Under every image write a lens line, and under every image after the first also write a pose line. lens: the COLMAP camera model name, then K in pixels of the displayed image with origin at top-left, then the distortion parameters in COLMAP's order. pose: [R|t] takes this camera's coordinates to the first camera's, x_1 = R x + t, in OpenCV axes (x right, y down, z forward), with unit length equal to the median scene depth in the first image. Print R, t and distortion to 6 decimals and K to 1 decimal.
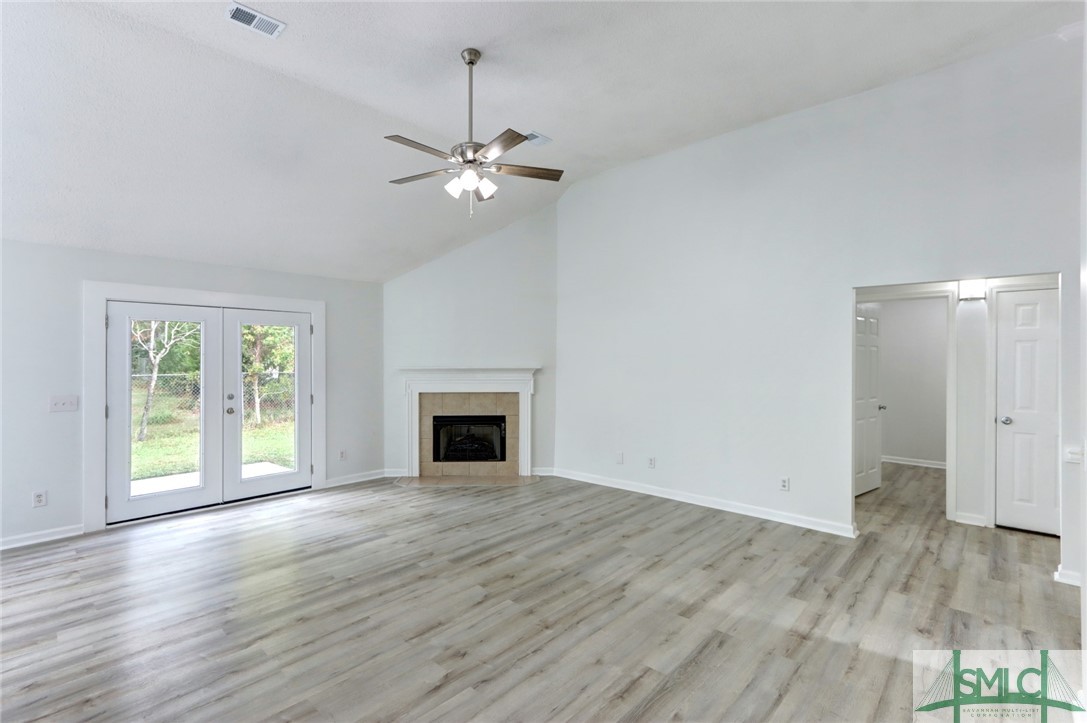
lens RADIAL K [[507.2, 0, 538.4], [0, 507.2, 354.3], [0, 0, 1]] dist [0.000861, 0.001325]
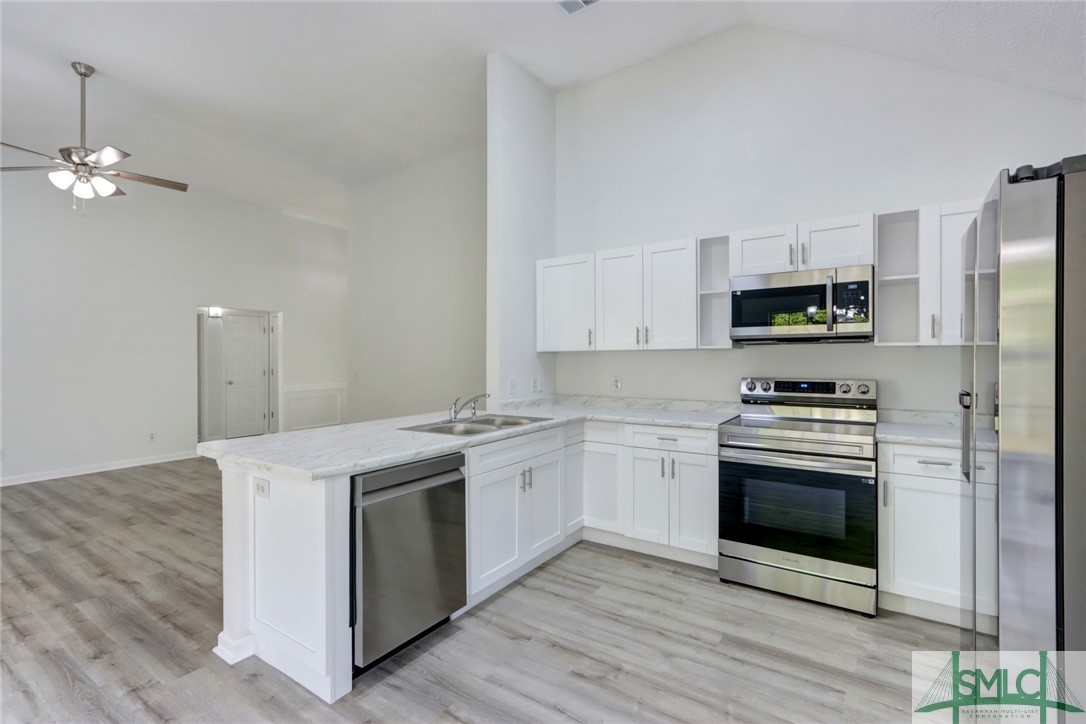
lens RADIAL K [[487.3, 0, 533.7], [0, 487.3, 357.3], [0, 0, 1]] dist [0.000373, 0.000044]
pose [[-0.149723, -0.001396, 0.988727, -1.129468], [0.005362, 0.999983, 0.002224, 0.037728], [-0.988714, 0.005635, -0.149713, 0.161377]]
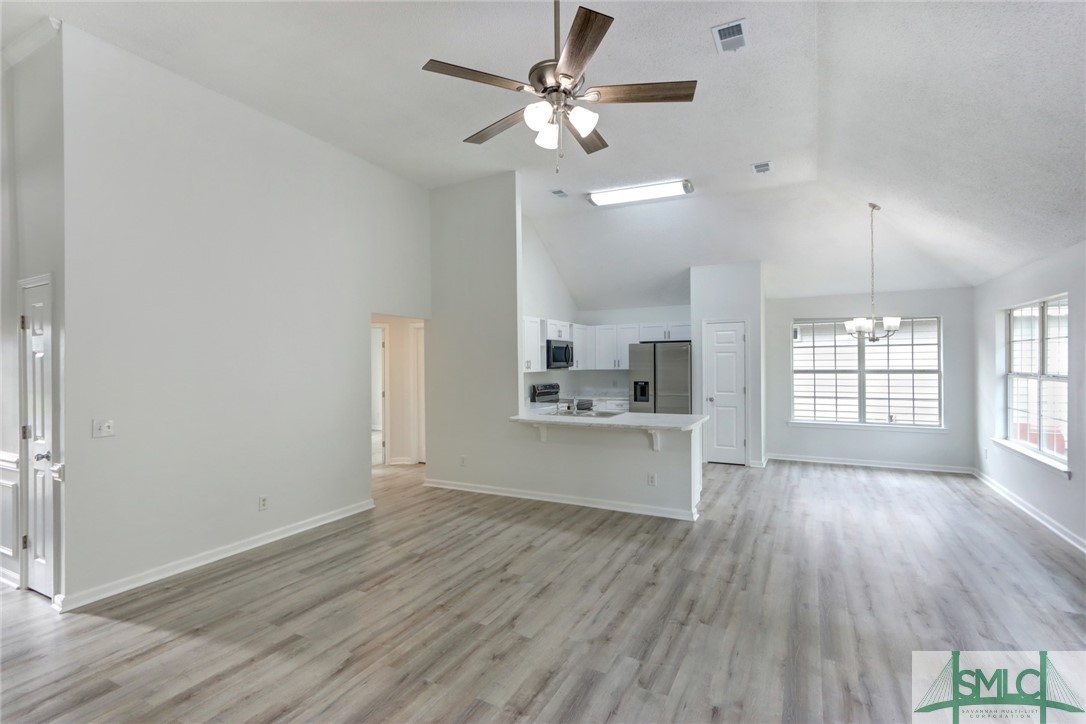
lens RADIAL K [[498.4, 0, 529.9], [0, 498.4, 360.3], [0, 0, 1]] dist [0.003335, 0.000568]
pose [[-0.972296, 0.007958, -0.233619, 0.054212], [0.010592, 0.999894, -0.010023, 0.006723], [0.233515, -0.012219, -0.972276, 1.418956]]
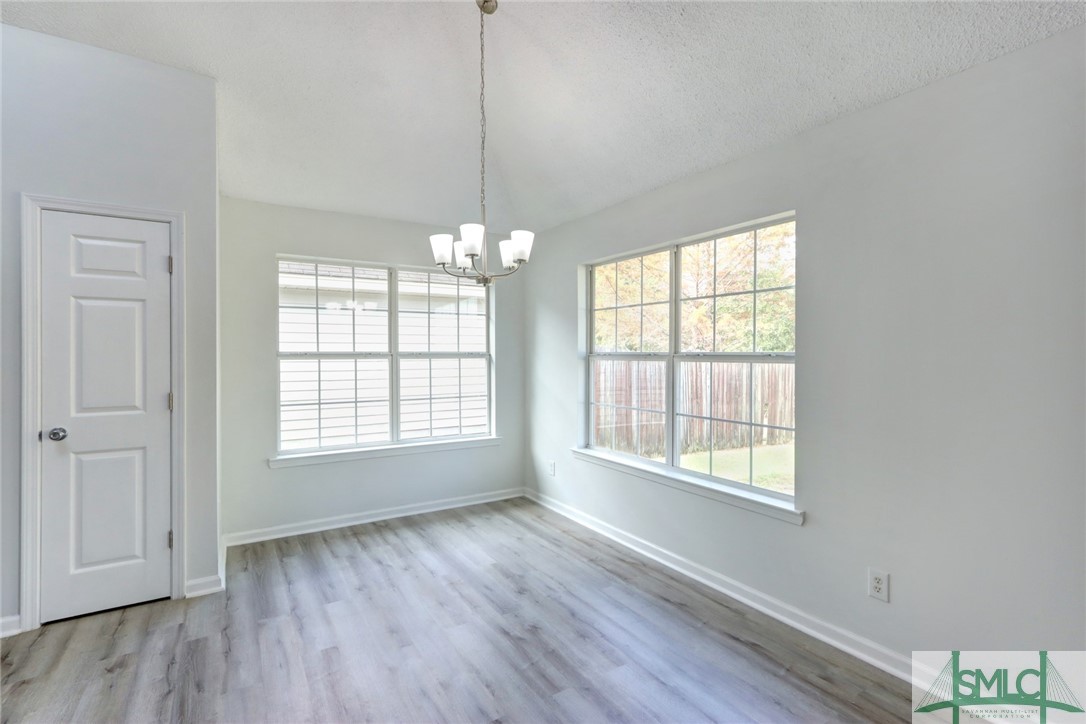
lens RADIAL K [[498.4, 0, 529.9], [0, 498.4, 360.3], [0, 0, 1]] dist [0.003335, 0.000568]
pose [[-0.277005, 0.009611, -0.960820, -0.555577], [0.007137, 0.999943, 0.007945, 0.043808], [0.960842, -0.004656, -0.277058, 0.572262]]
